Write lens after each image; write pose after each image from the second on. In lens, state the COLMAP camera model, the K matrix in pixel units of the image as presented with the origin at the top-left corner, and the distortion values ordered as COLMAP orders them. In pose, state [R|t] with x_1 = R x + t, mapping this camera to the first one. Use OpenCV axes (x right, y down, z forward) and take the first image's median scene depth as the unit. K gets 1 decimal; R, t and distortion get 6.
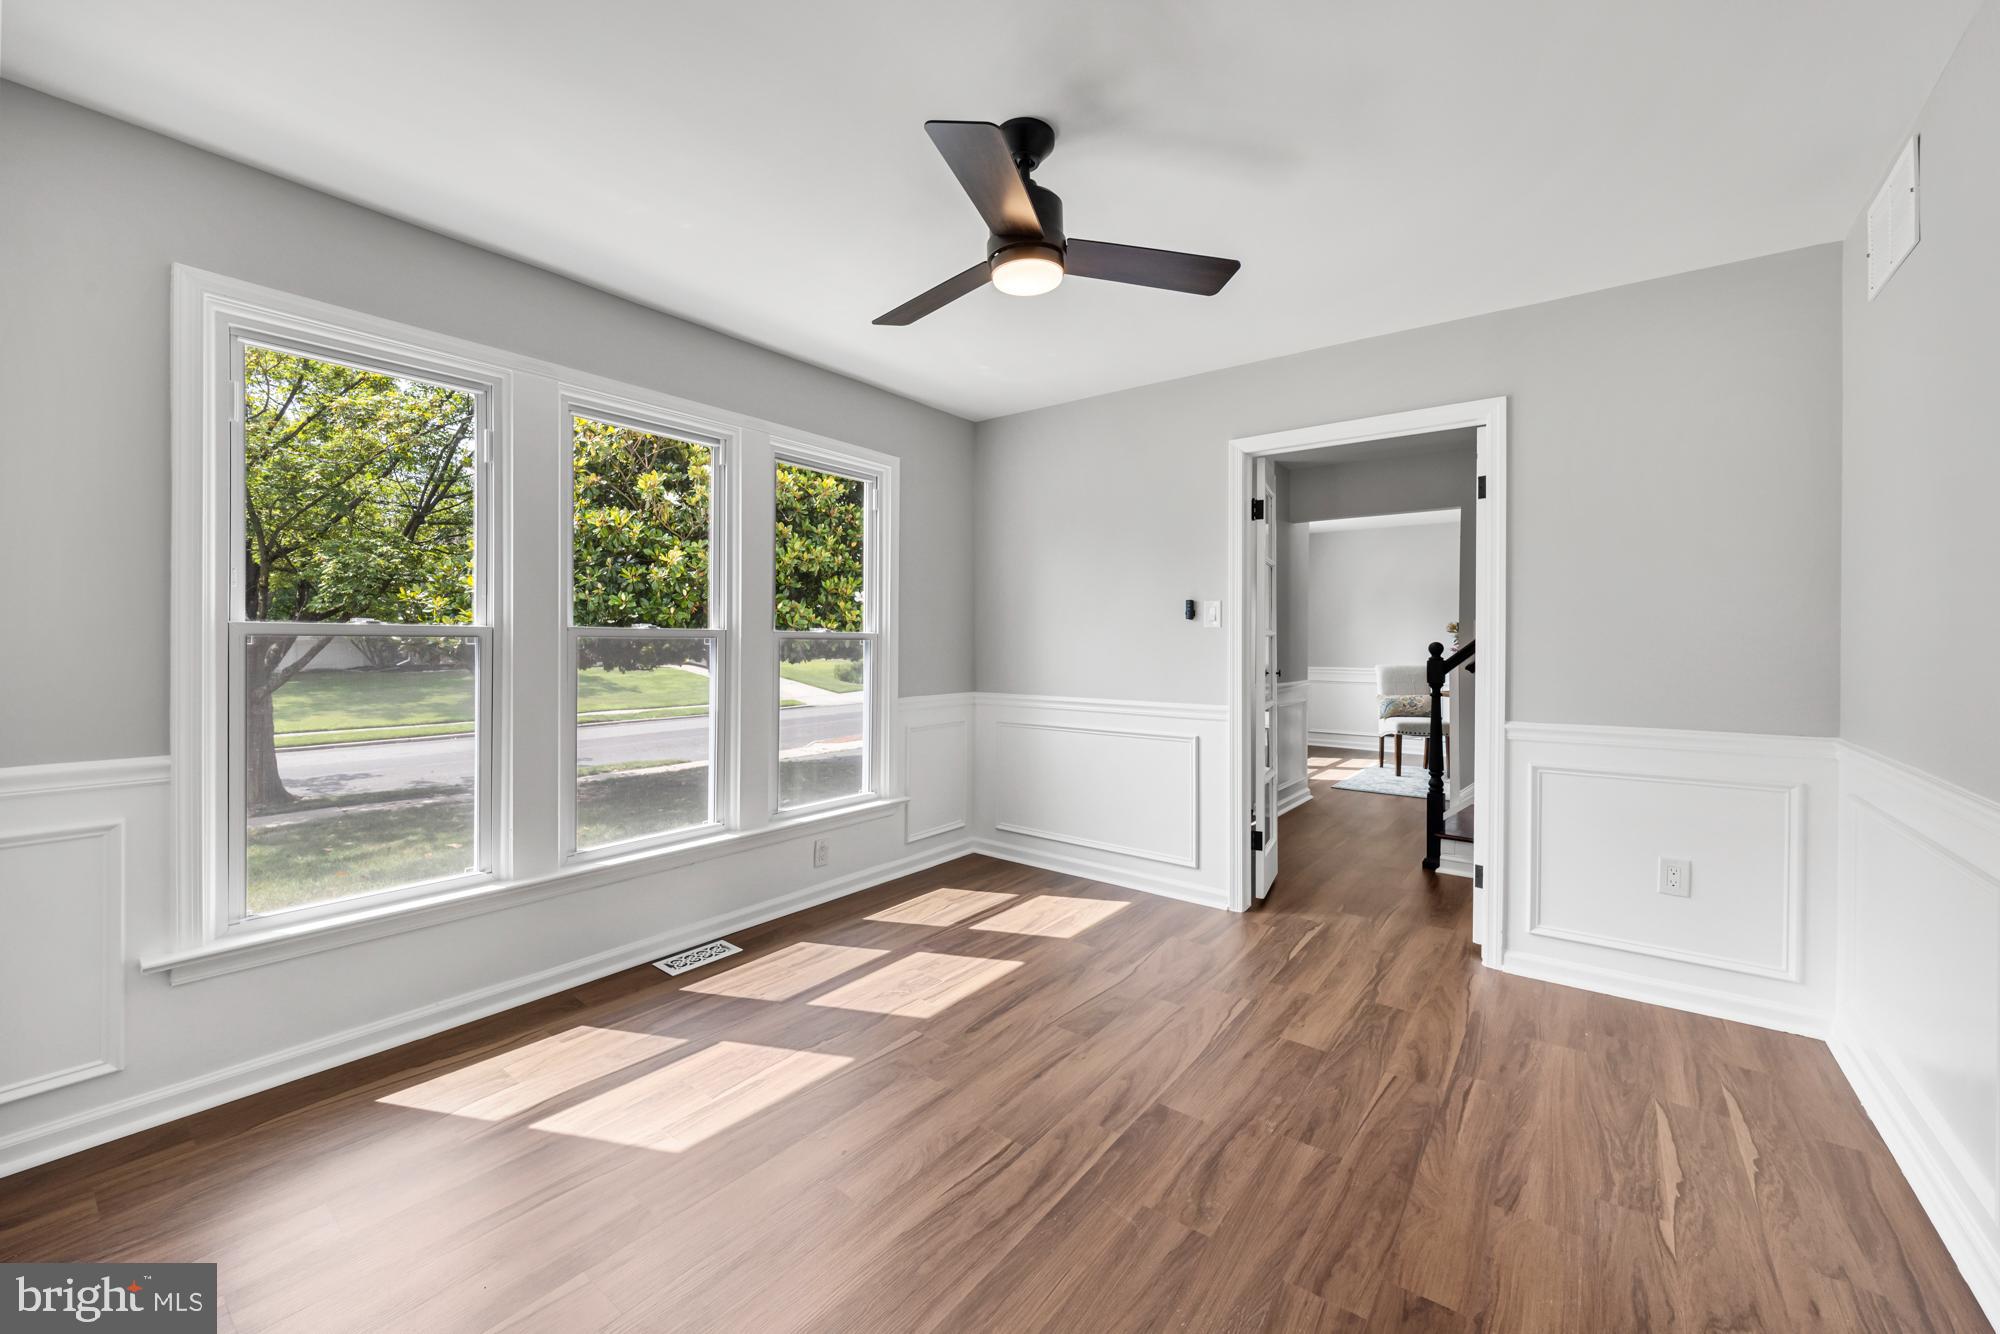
lens RADIAL K [[780.4, 0, 988.3], [0, 780.4, 667.1], [0, 0, 1]] dist [-0.001749, -0.000978]
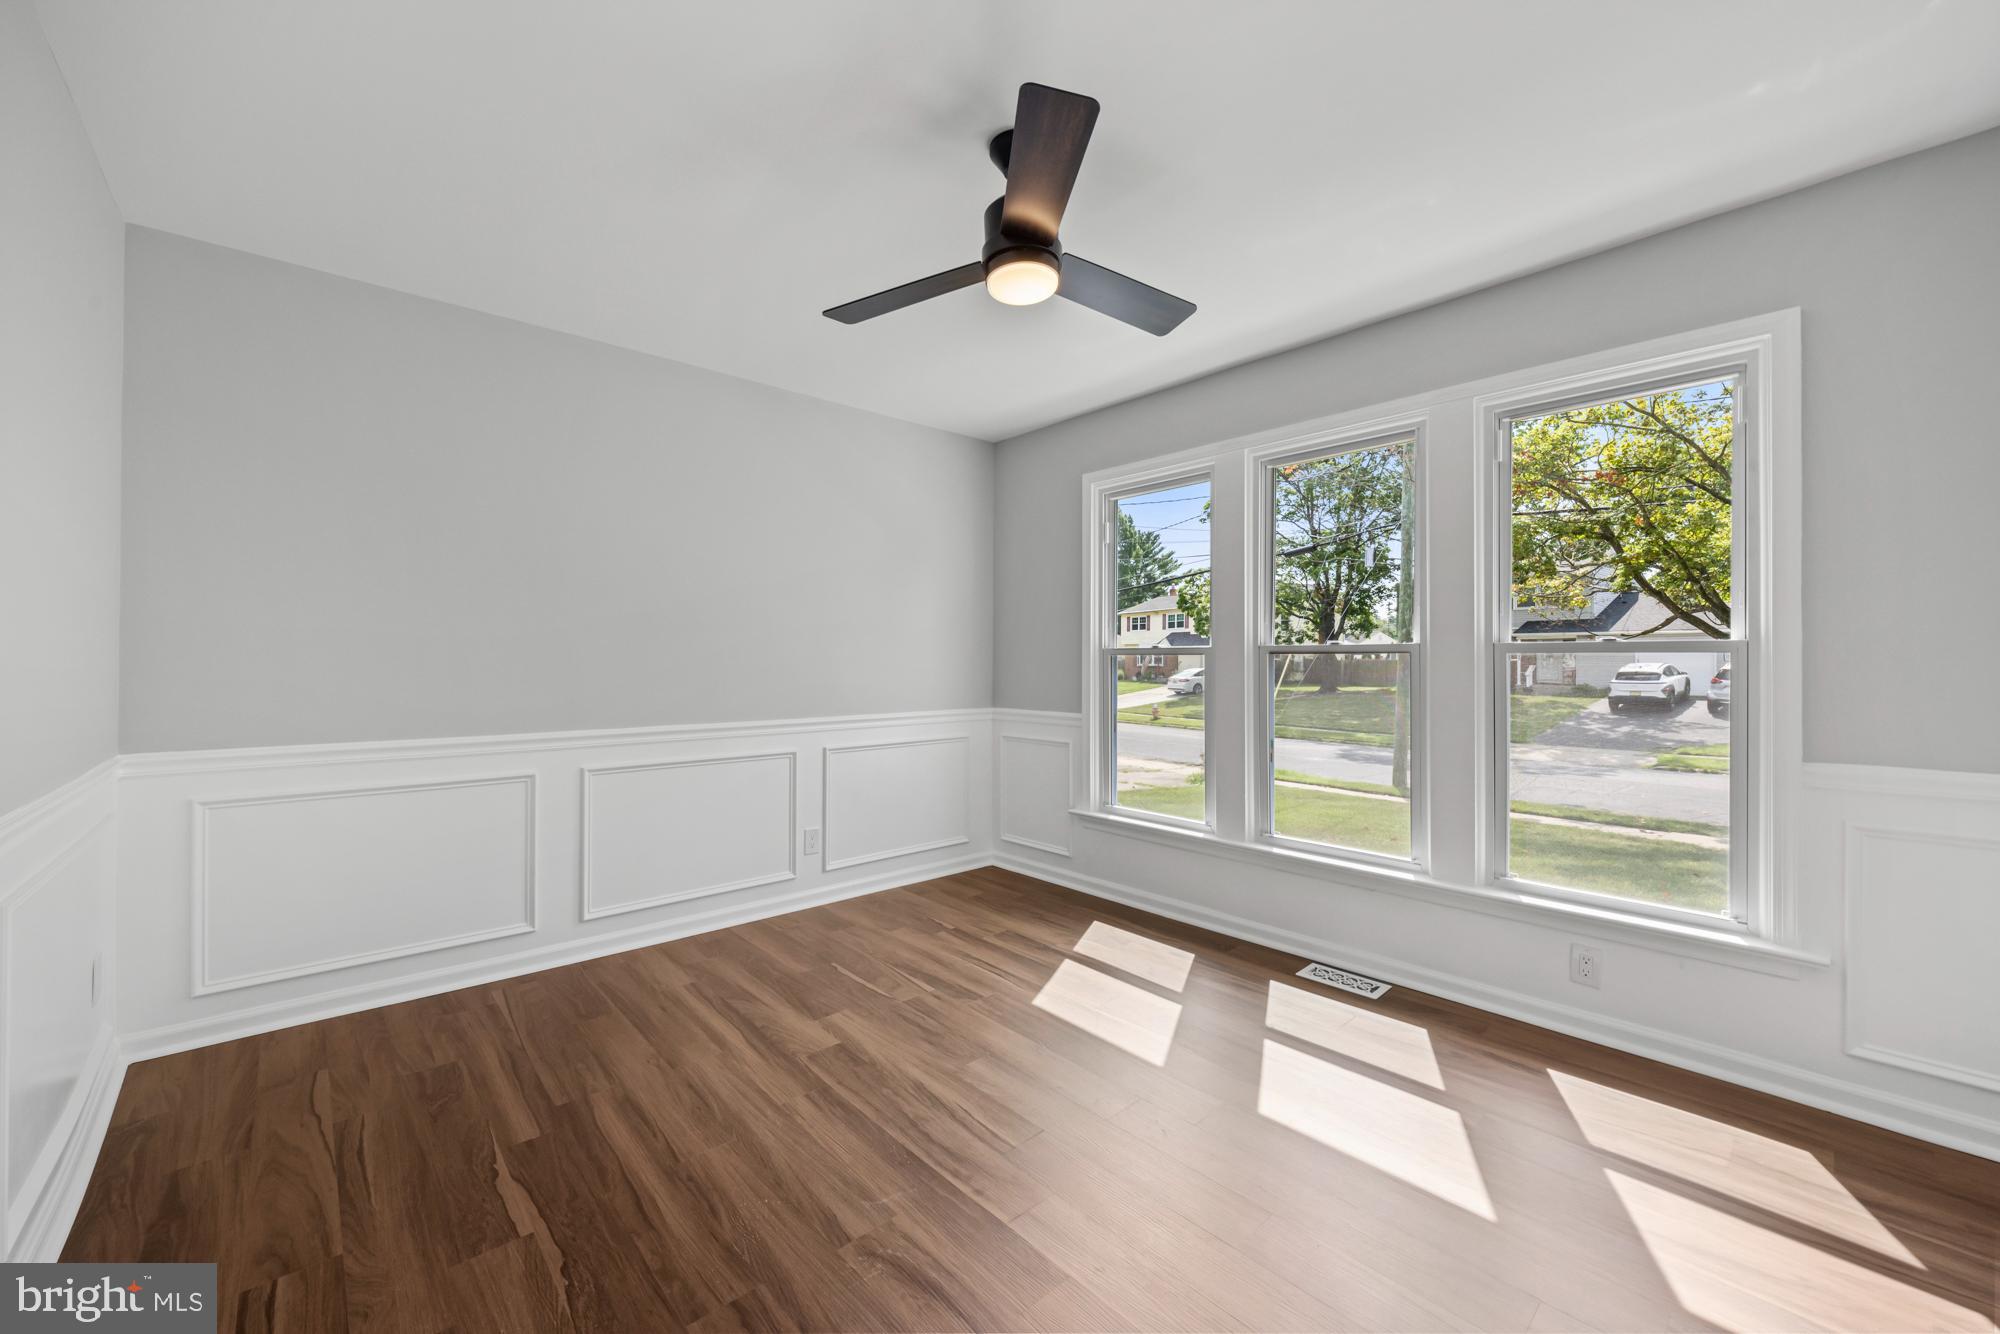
lens RADIAL K [[780.4, 0, 988.3], [0, 780.4, 667.1], [0, 0, 1]] dist [-0.001749, -0.000978]
pose [[-0.178731, 0.004623, -0.983887, 0.758903], [-0.034781, 0.999334, 0.011014, -0.015168], [0.983283, 0.036189, -0.178451, 0.832684]]
